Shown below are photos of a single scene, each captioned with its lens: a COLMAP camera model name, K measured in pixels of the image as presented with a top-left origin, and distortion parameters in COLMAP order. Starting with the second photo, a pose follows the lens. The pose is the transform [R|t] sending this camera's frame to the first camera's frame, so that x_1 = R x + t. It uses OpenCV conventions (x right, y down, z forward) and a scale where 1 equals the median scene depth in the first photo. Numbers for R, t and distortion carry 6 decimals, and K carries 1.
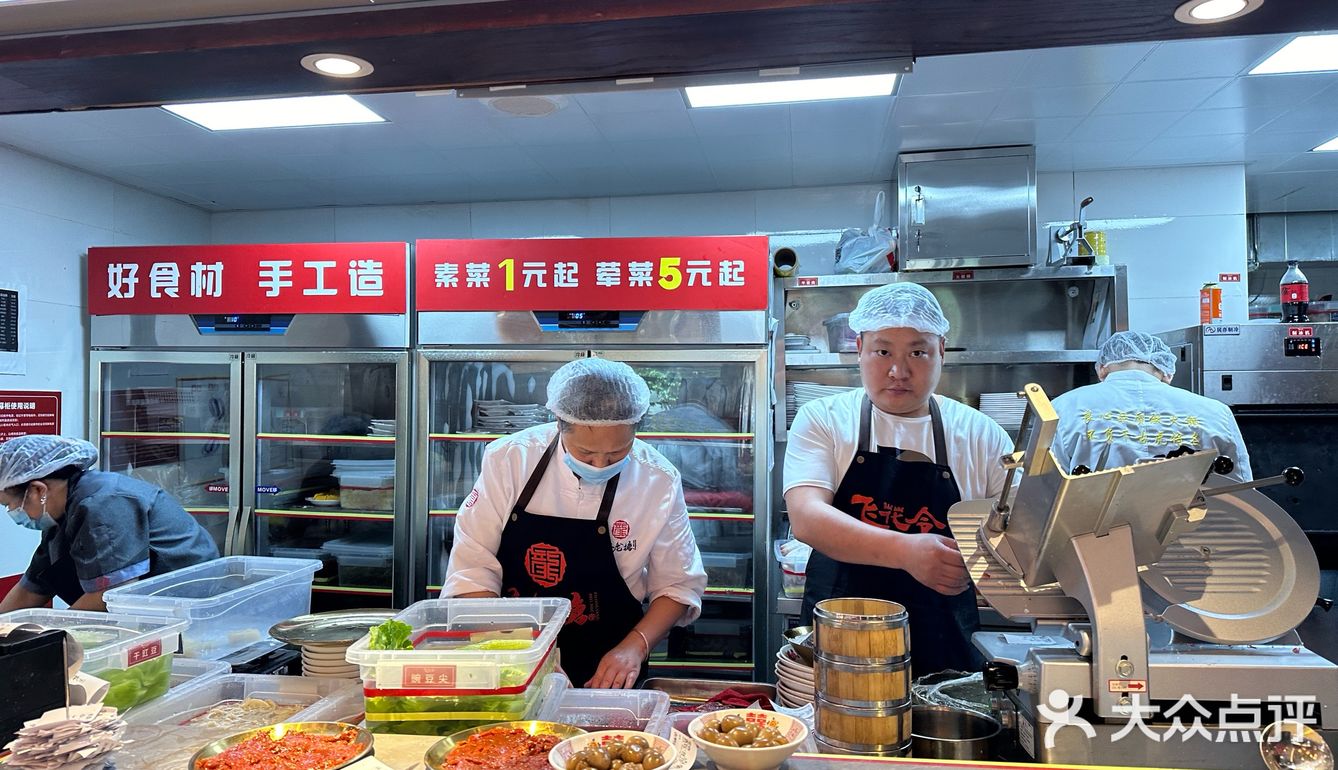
lens RADIAL K [[938.2, 0, 669.0], [0, 938.2, 385.0], [0, 0, 1]] dist [0.131479, -0.293426]
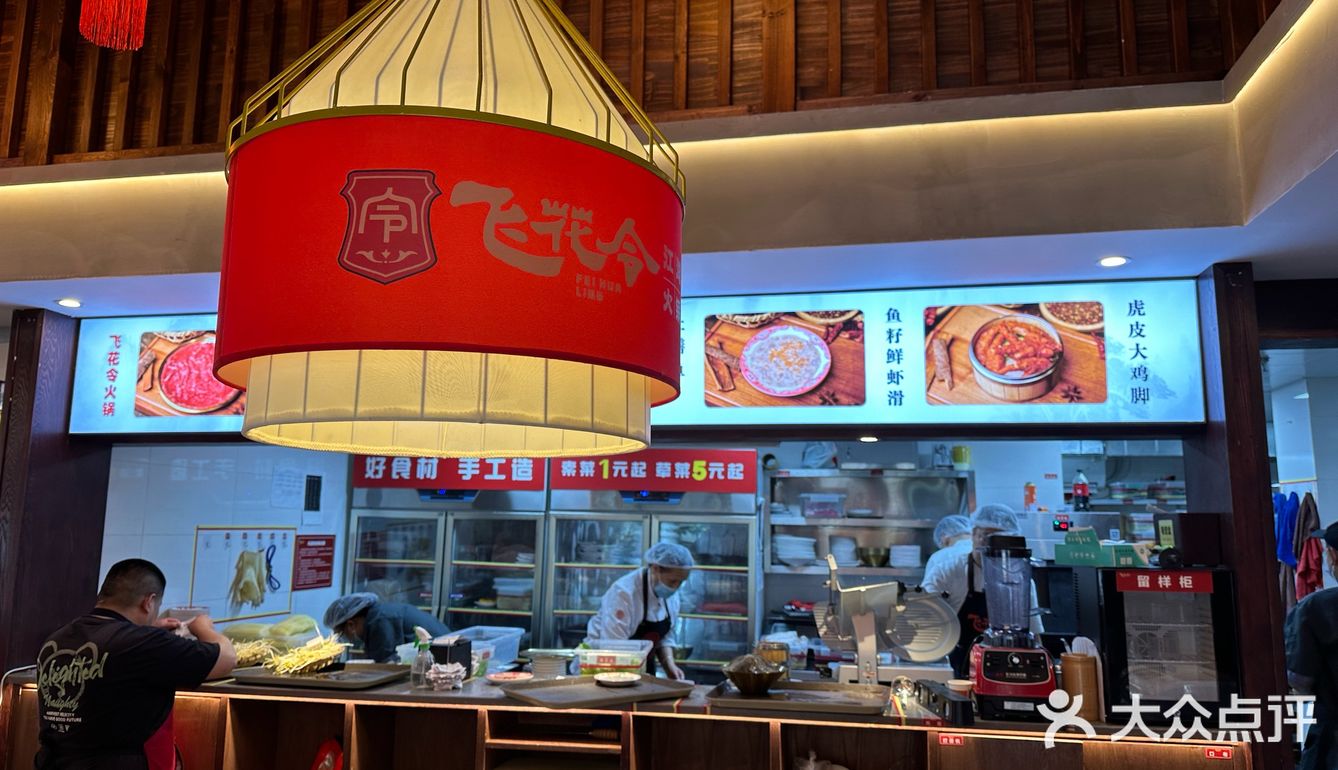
lens RADIAL K [[938.2, 0, 669.0], [0, 938.2, 385.0], [0, 0, 1]] dist [0.131479, -0.293426]
pose [[0.999195, 0.014680, -0.037341, 0.006946], [-0.019381, 0.991478, -0.128826, -0.049750], [0.035131, 0.129446, 0.990964, -0.687886]]
